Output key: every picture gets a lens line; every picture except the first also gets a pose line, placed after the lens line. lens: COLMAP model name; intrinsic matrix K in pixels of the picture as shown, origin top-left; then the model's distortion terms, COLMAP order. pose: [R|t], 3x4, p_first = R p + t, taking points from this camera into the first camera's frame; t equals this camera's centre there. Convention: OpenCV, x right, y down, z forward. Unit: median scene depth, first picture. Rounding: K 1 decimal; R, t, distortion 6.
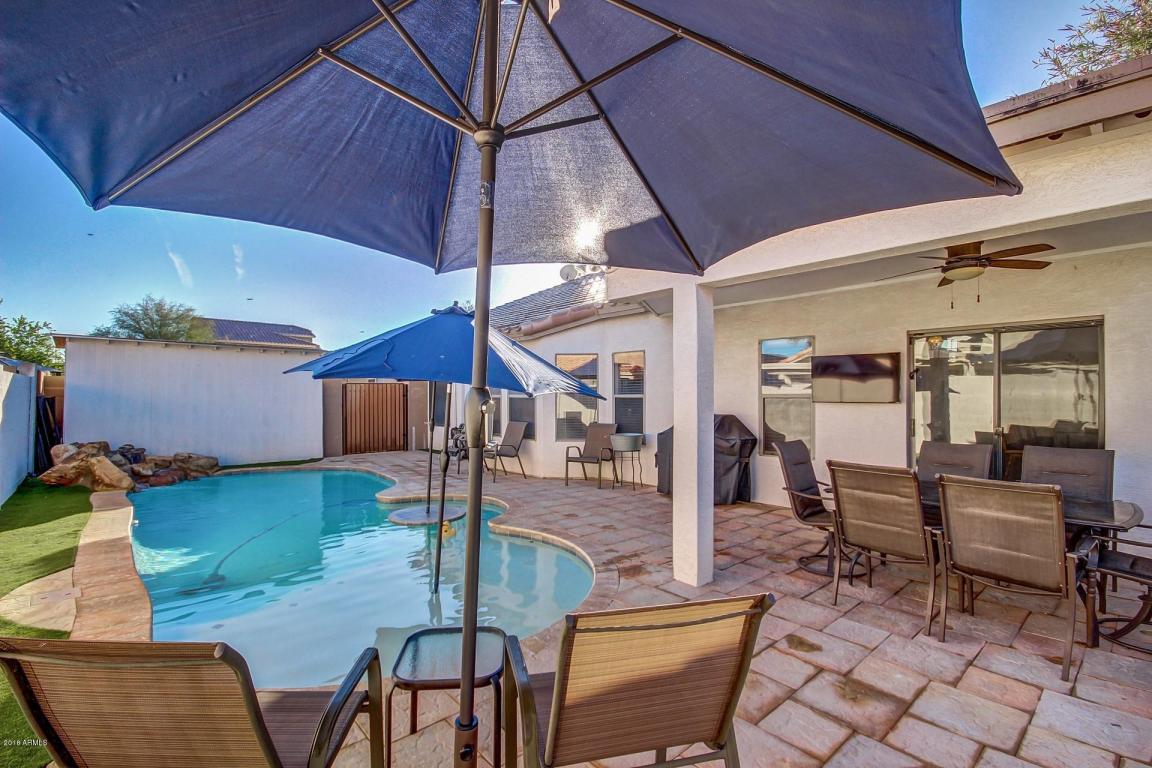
lens RADIAL K [[530.8, 0, 573.4], [0, 530.8, 395.9], [0, 0, 1]] dist [0.011879, -0.014217]
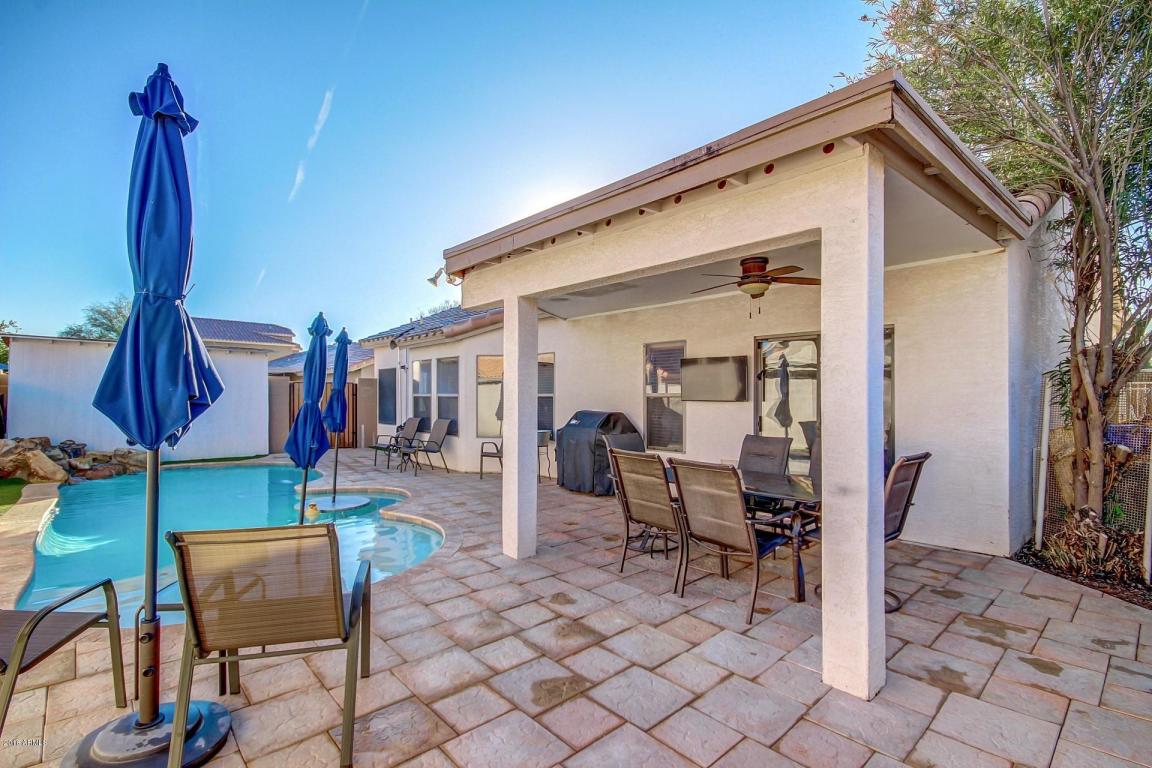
lens RADIAL K [[538.2, 0, 576.7], [0, 538.2, 395.3], [0, 0, 1]] dist [0.012095, -0.014782]
pose [[0.999886, 0.003331, 0.014753, 0.171415], [-0.003295, 0.999992, -0.002431, 0.003152], [-0.014761, 0.002382, 0.999888, -0.085567]]
